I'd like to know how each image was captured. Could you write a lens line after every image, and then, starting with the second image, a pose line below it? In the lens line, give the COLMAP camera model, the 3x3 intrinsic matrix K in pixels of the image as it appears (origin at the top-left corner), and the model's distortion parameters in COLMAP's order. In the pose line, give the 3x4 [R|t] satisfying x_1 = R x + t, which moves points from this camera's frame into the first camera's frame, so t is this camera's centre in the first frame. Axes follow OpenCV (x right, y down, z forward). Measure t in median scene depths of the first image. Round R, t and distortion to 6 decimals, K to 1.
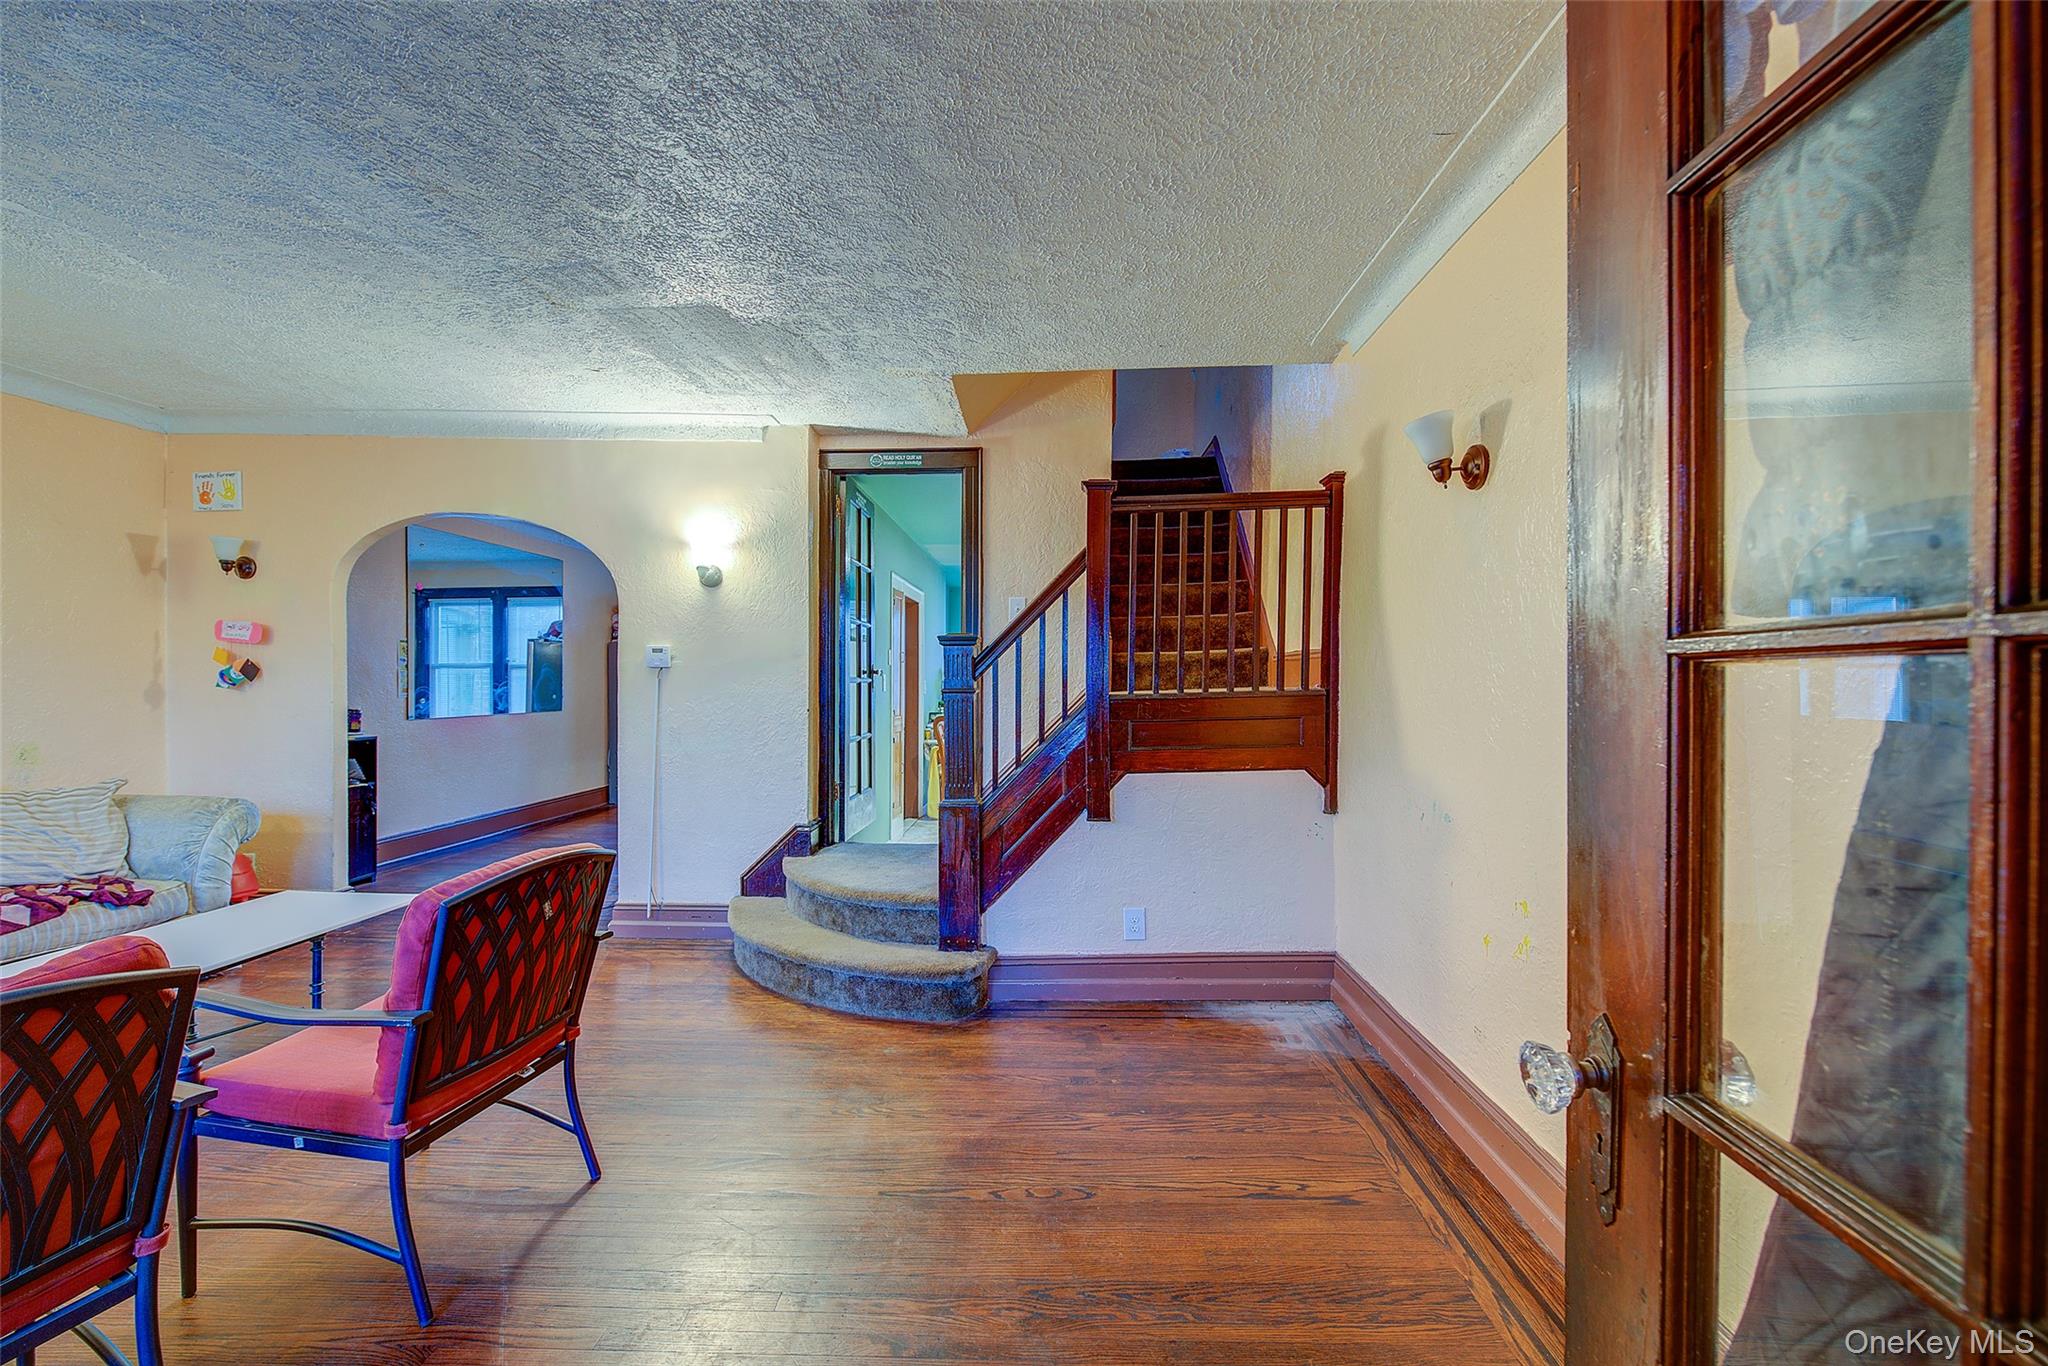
lens RADIAL K [[807.7, 0, 1027.1], [0, 807.7, 685.5], [0, 0, 1]] dist [0.001085, -0.000178]
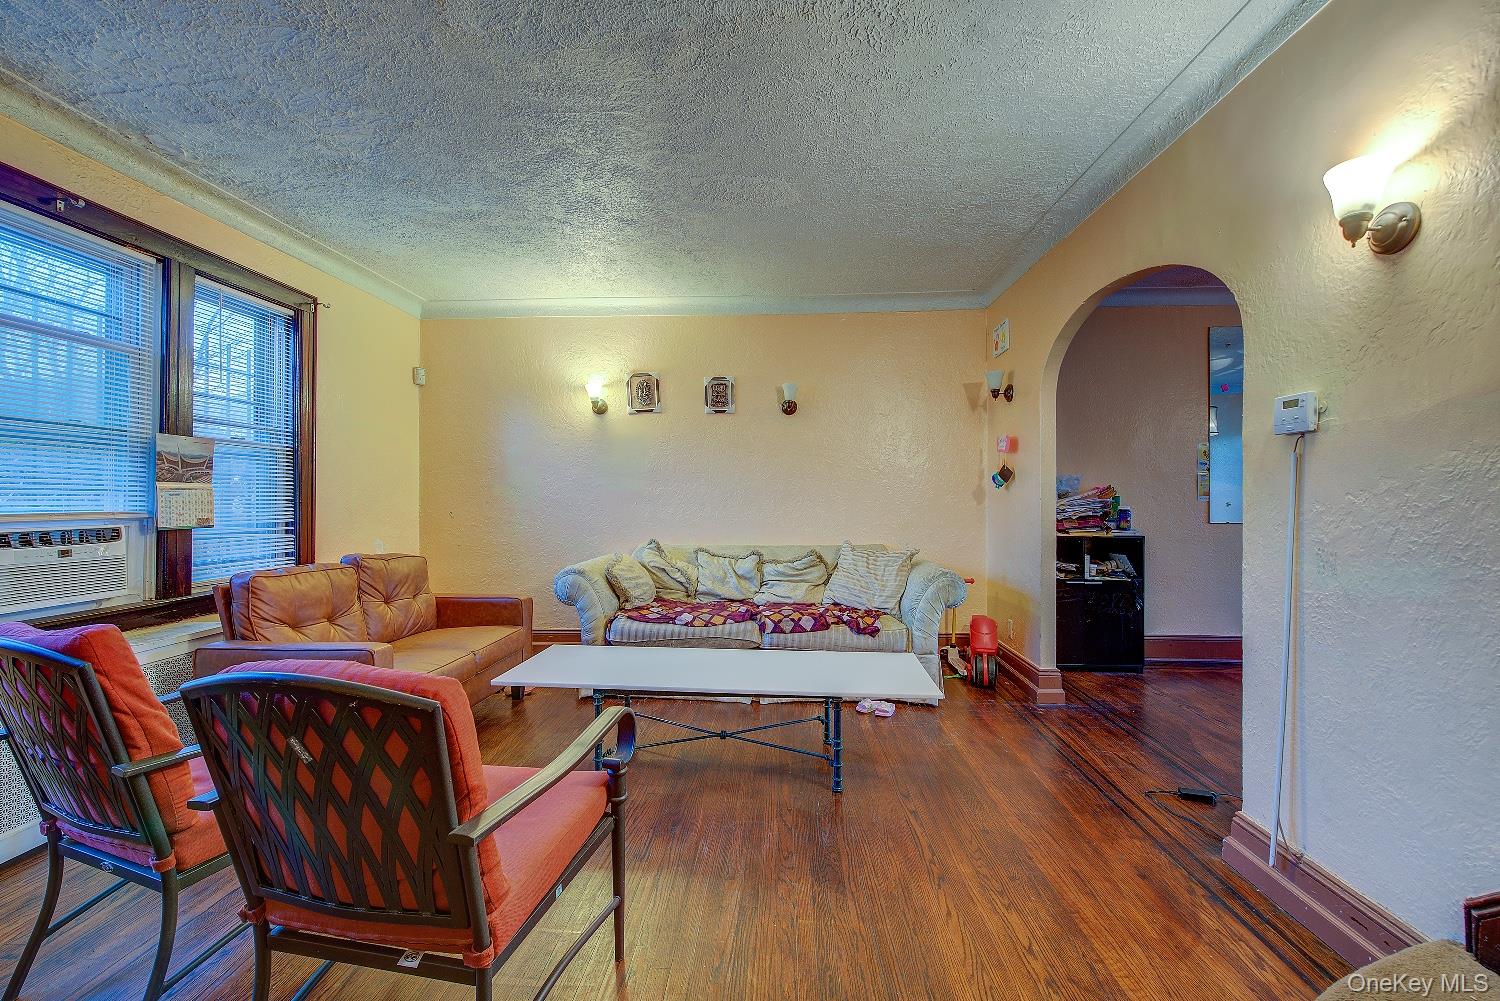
lens RADIAL K [[591.6, 0, 755.6], [0, 591.6, 501.7], [0, 0, 1]] dist [0.001085, -0.000178]
pose [[-0.020859, -0.001030, -0.999782, -0.034917], [-0.004912, 0.999988, -0.000927, 0.027395], [0.999770, 0.004891, -0.020864, 0.633852]]
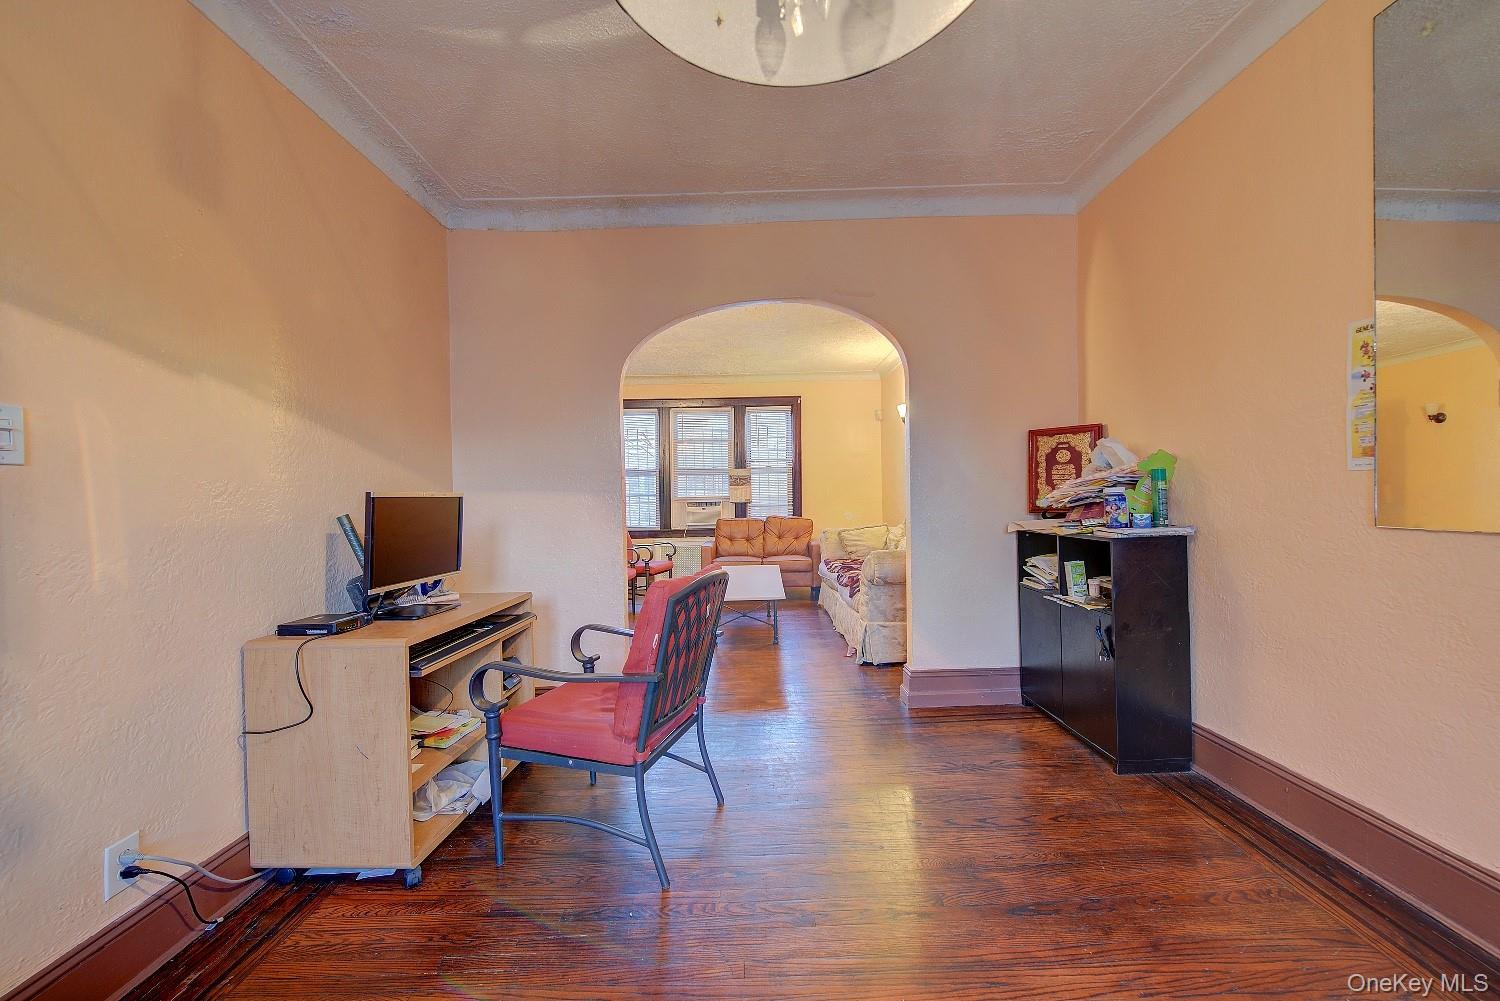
lens RADIAL K [[591.6, 0, 752.6], [0, 591.6, 496.0], [0, 0, 1]] dist [0.001085, -0.000178]
pose [[-0.999374, 0.015063, -0.032000, -0.634723], [0.014903, 0.999875, 0.005233, 0.031178], [0.032075, 0.004752, -0.999474, 1.723483]]
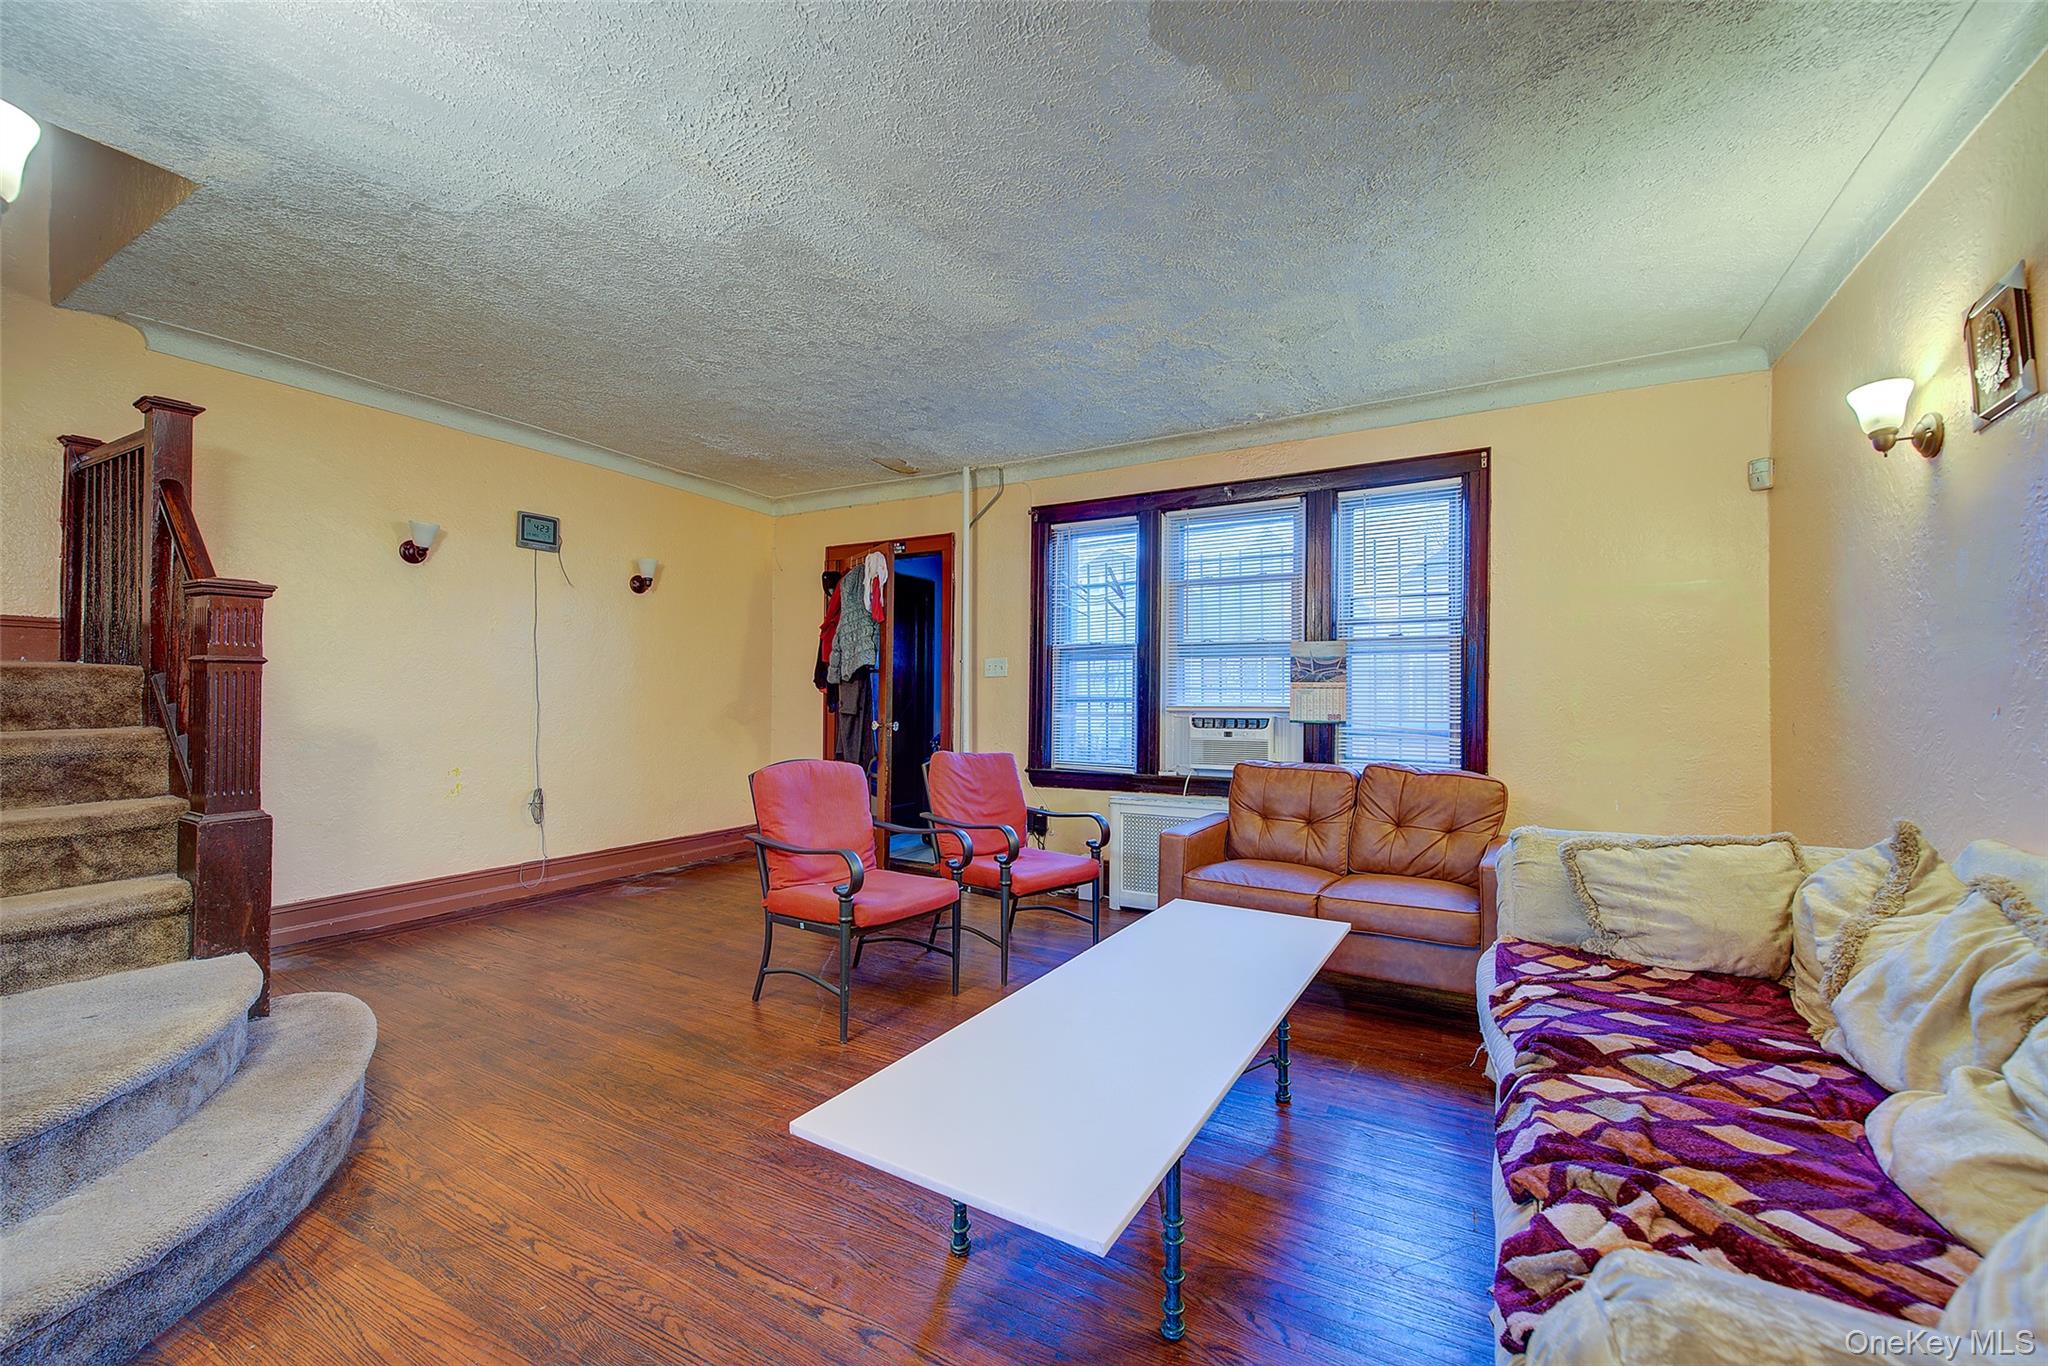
lens RADIAL K [[807.7, 0, 1027.0], [0, 807.7, 689.6], [0, 0, 1]] dist [0.001085, -0.000178]
pose [[-0.880720, -0.007659, 0.473574, -0.806263], [-0.009788, 0.999950, -0.002031, 0.023812], [-0.473535, -0.006425, -0.880751, 1.035020]]
